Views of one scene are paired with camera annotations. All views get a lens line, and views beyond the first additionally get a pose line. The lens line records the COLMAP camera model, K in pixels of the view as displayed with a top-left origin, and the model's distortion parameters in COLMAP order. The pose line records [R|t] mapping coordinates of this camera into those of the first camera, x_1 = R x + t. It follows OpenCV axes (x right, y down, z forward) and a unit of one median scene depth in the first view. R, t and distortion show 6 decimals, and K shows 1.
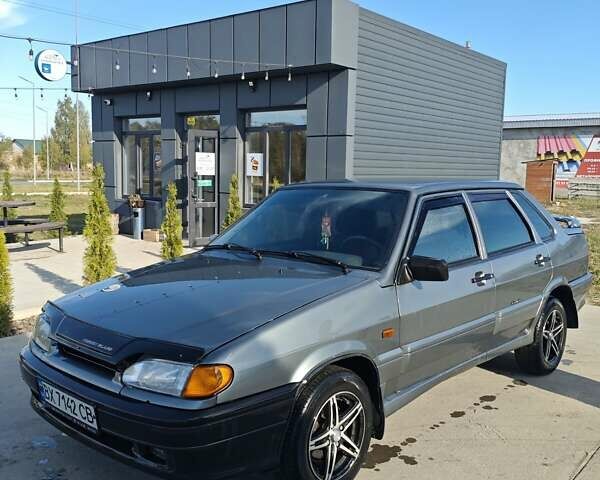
lens RADIAL K [[638.3, 0, 300.0], [0, 638.3, 240.0], [0, 0, 1]] dist [0.129742, -0.324783]
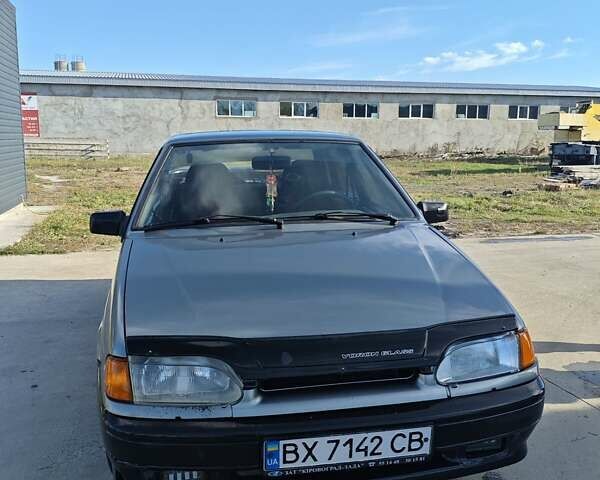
lens RADIAL K [[638.3, 0, 300.0], [0, 638.3, 240.0], [0, 0, 1]] dist [0.129742, -0.324783]
pose [[0.574580, -0.144663, 0.805562, -0.312583], [0.095153, 0.989388, 0.109806, -0.019013], [-0.812898, 0.013560, 0.582248, 0.211959]]
